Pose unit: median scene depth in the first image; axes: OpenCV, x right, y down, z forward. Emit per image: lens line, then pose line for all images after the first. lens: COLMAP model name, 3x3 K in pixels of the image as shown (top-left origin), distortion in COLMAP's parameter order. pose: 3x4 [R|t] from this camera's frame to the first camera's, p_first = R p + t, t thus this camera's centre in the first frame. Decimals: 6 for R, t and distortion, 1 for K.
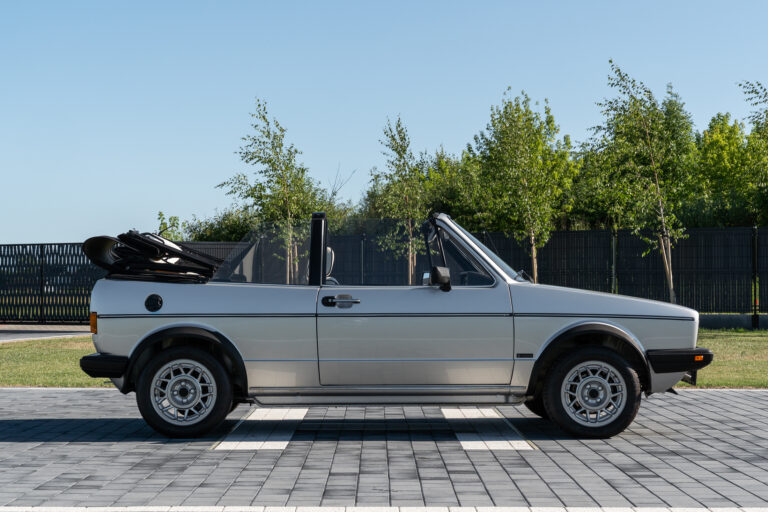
lens RADIAL K [[1606.0, 0, 385.5], [0, 1606.0, 219.7], [0, 0, 1]] dist [-0.028339, 0.379275]
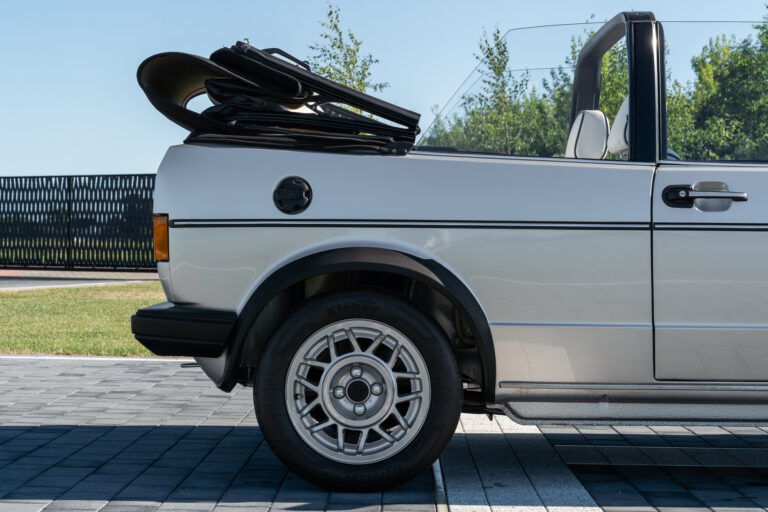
lens RADIAL K [[1584.6, 0, 384.0], [0, 1584.6, 256.0], [0, 0, 1]] dist [-0.034624, 0.175386]
pose [[0.999773, 0.013220, -0.016737, -0.095425], [-0.012381, 0.998709, 0.049262, 0.040163], [0.017367, -0.049043, 0.998646, 0.473590]]
